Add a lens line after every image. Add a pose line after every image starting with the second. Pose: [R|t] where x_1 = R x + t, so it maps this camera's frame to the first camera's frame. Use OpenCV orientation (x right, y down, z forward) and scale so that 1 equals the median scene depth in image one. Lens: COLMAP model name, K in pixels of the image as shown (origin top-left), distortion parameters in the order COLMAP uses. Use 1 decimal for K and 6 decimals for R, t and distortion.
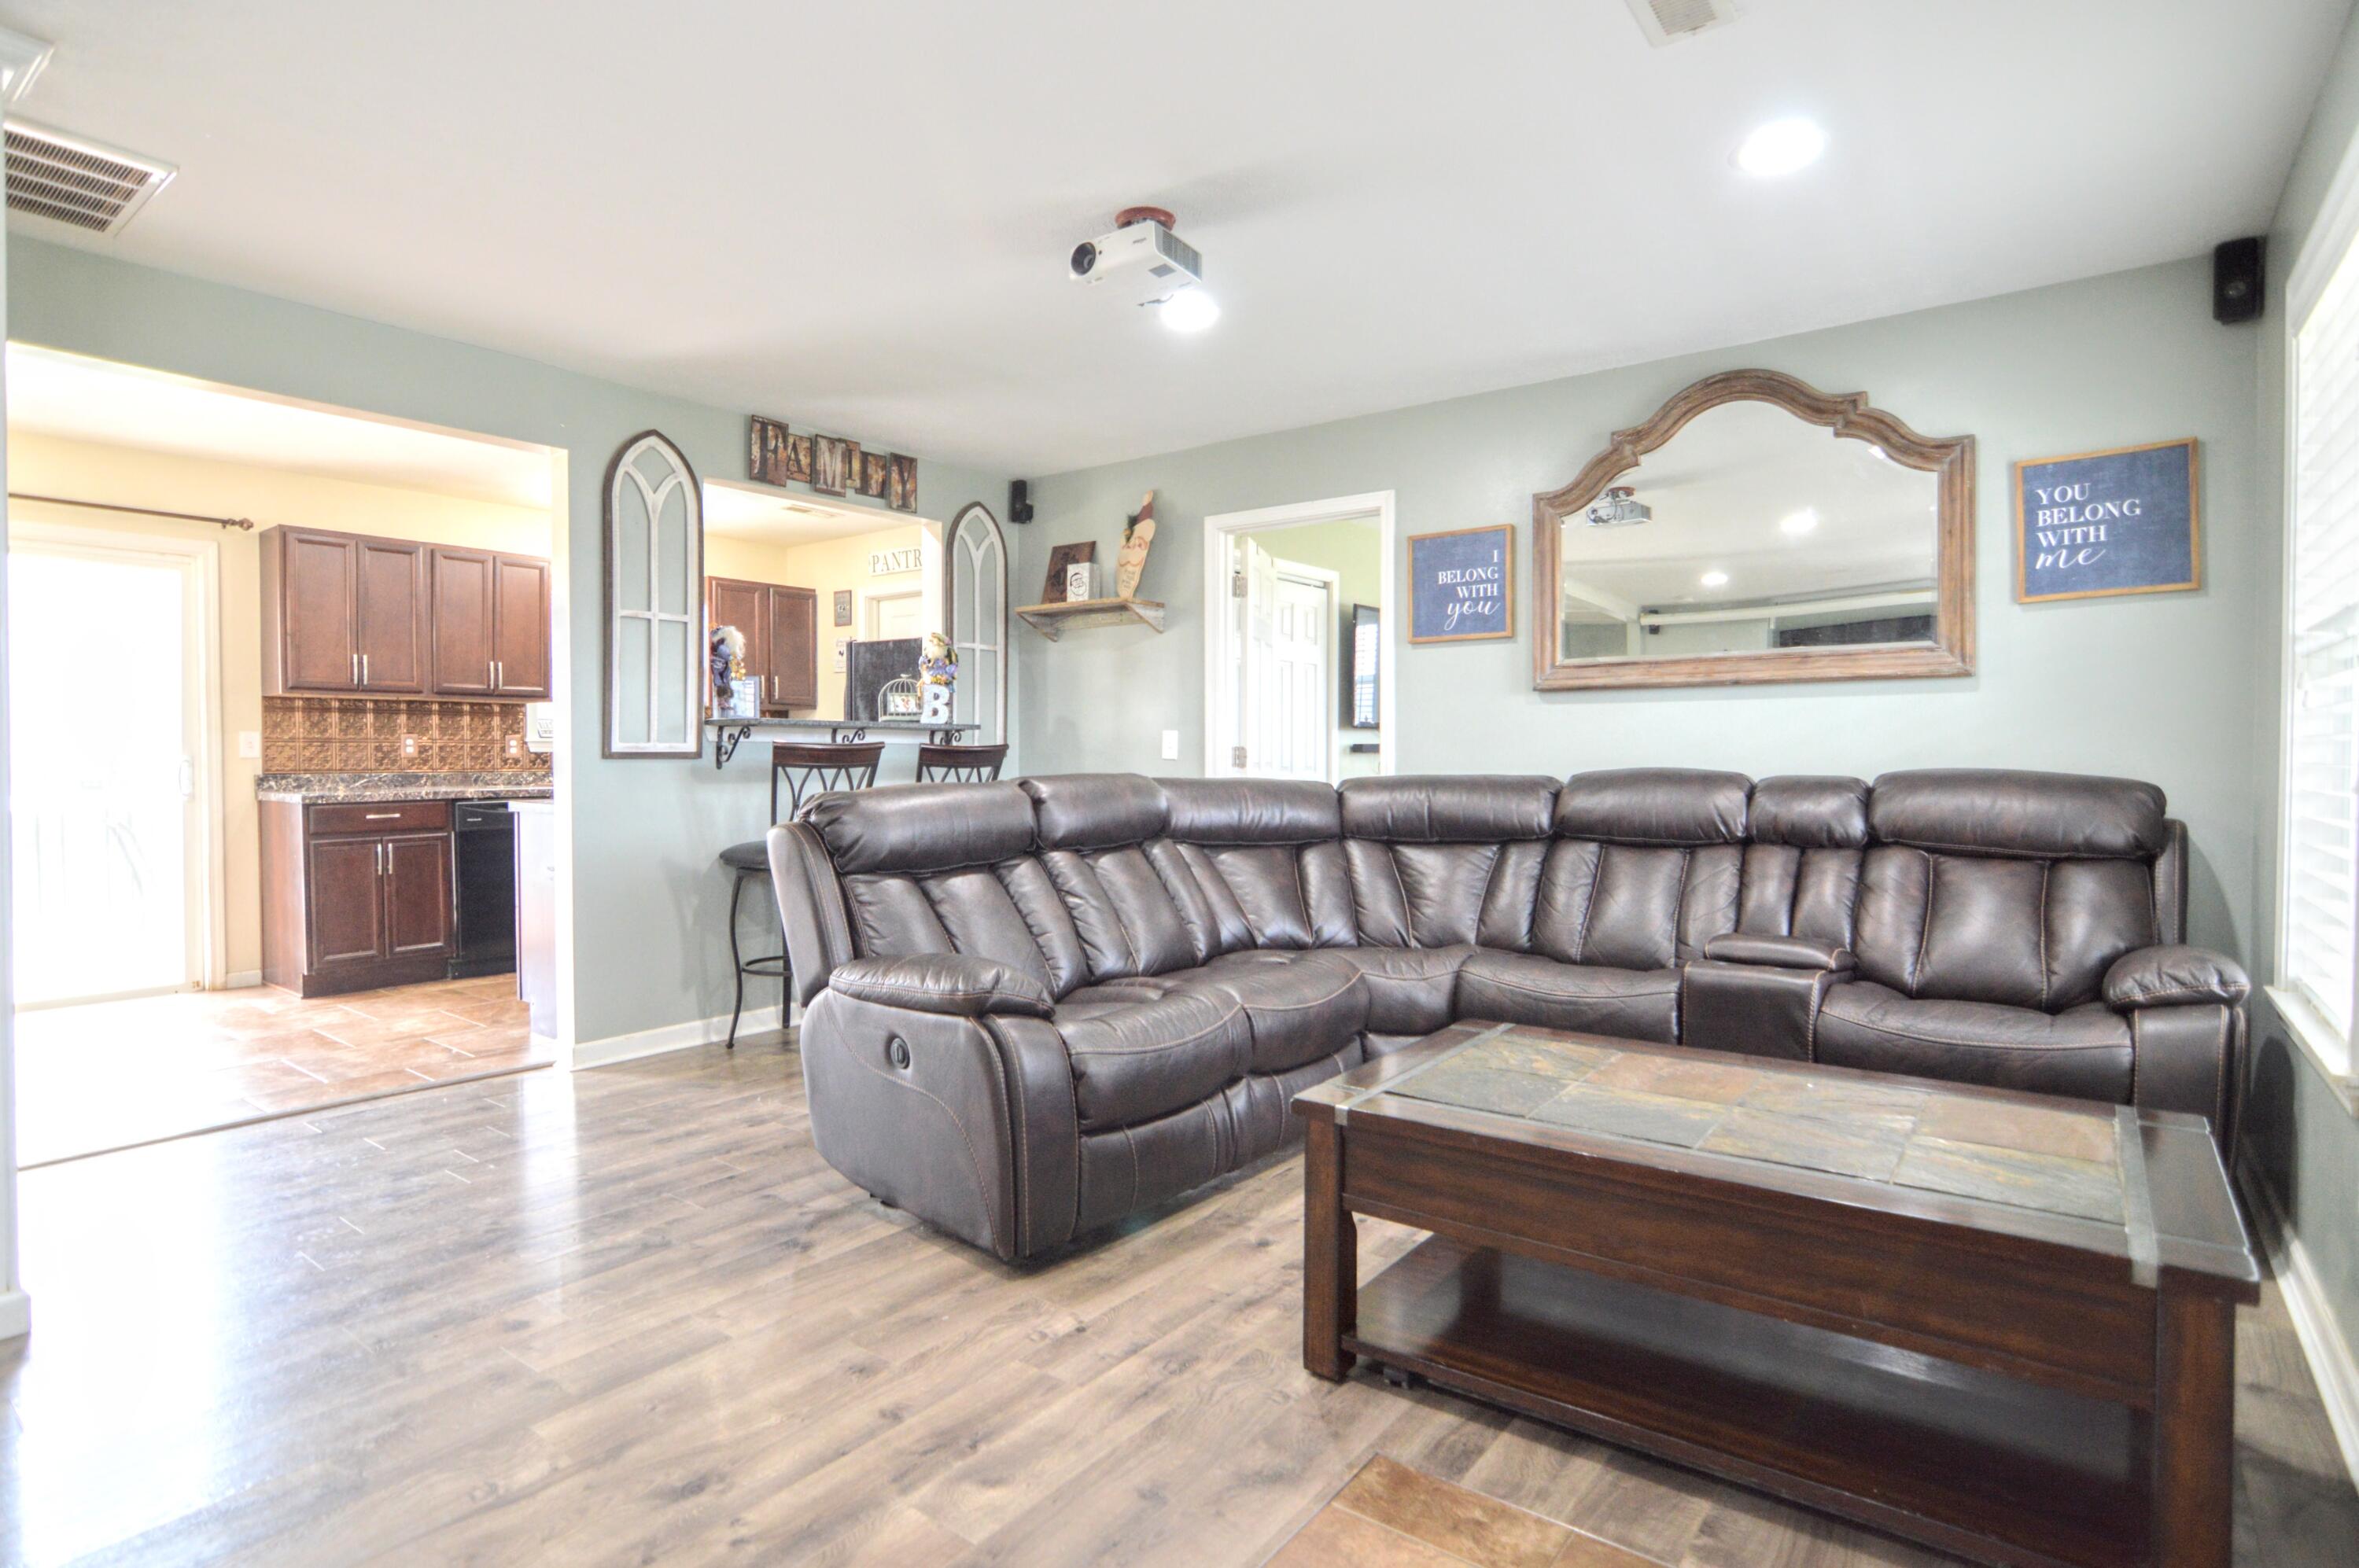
lens RADIAL K [[1179.1, 0, 1156.8], [0, 1179.1, 780.9], [0, 0, 1]] dist [-0.029977, 0.006697]
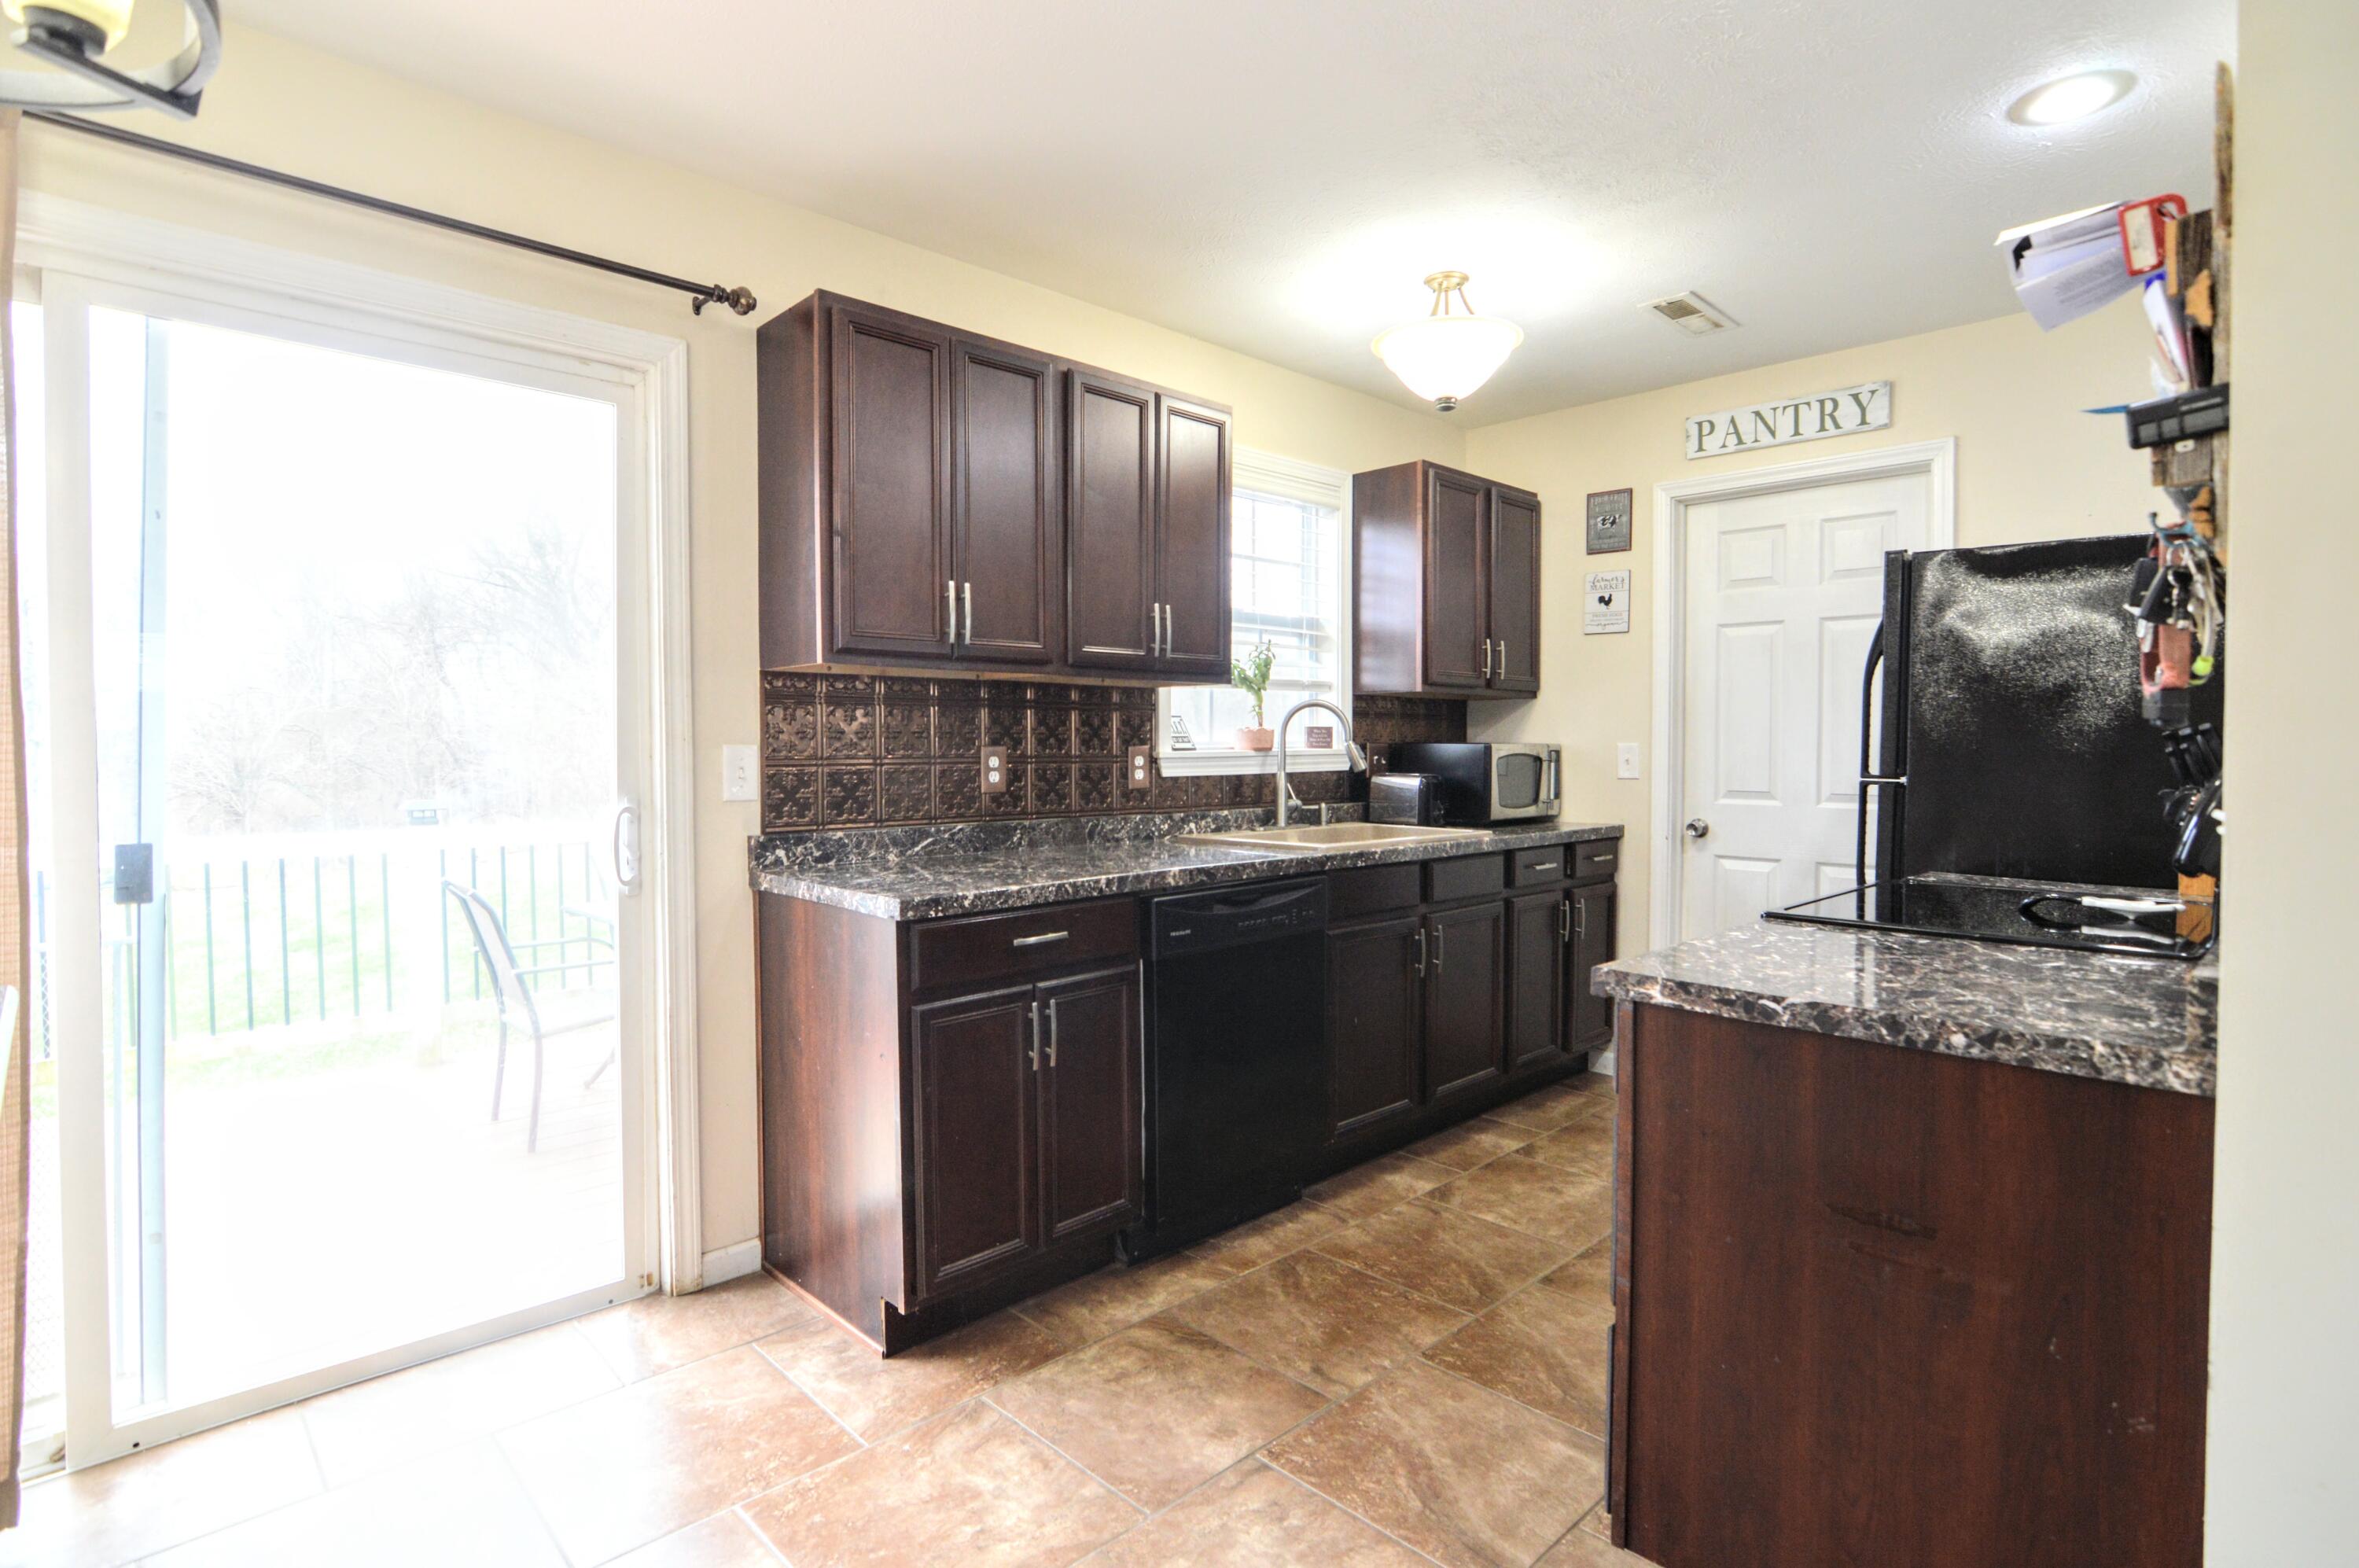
lens RADIAL K [[1179.3, 0, 1161.6], [0, 1179.3, 786.2], [0, 0, 1]] dist [-0.029977, 0.006697]
pose [[0.989272, 0.010468, -0.145712, -0.541002], [-0.008053, 0.999820, 0.017151, -0.035653], [0.145866, -0.015794, 0.989178, 0.549411]]
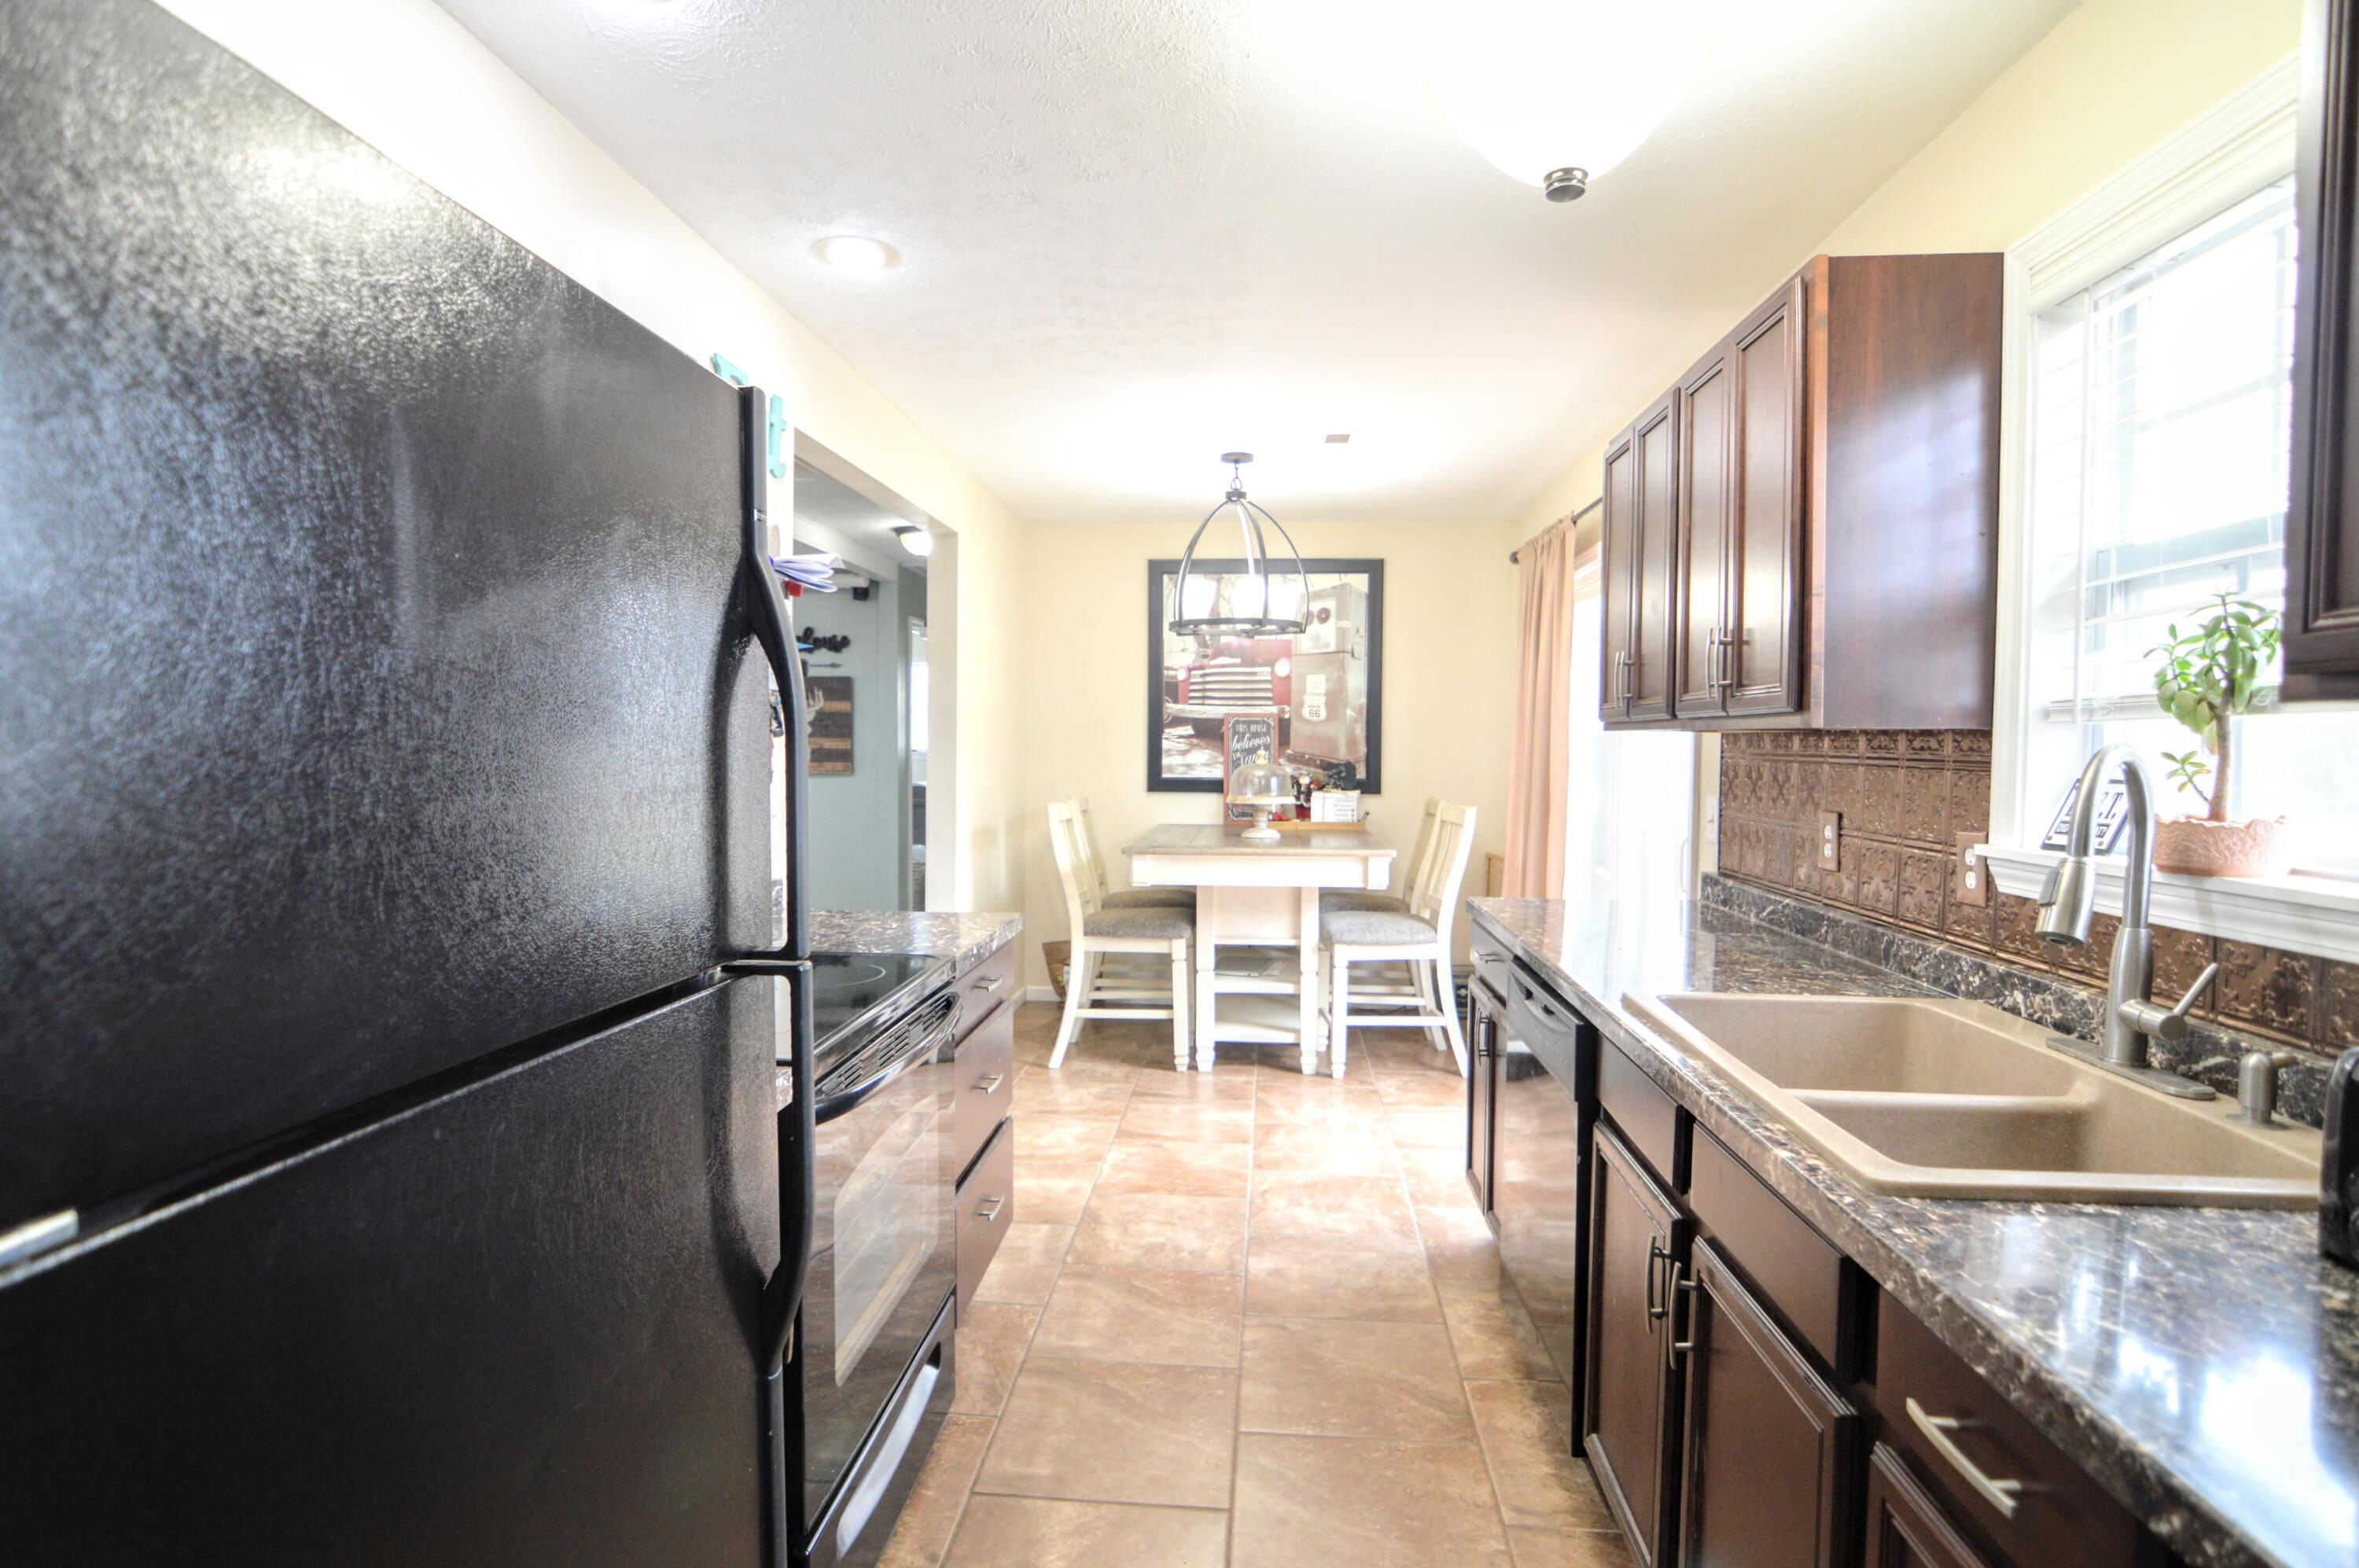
lens RADIAL K [[1179.3, 0, 1162.9], [0, 1179.3, 775.2], [0, 0, 1]] dist [-0.029977, 0.006697]
pose [[-0.840644, 0.014500, -0.541394, -0.239071], [-0.014700, 0.998662, 0.049573, -0.078077], [0.541388, 0.049632, -0.839307, 1.338037]]
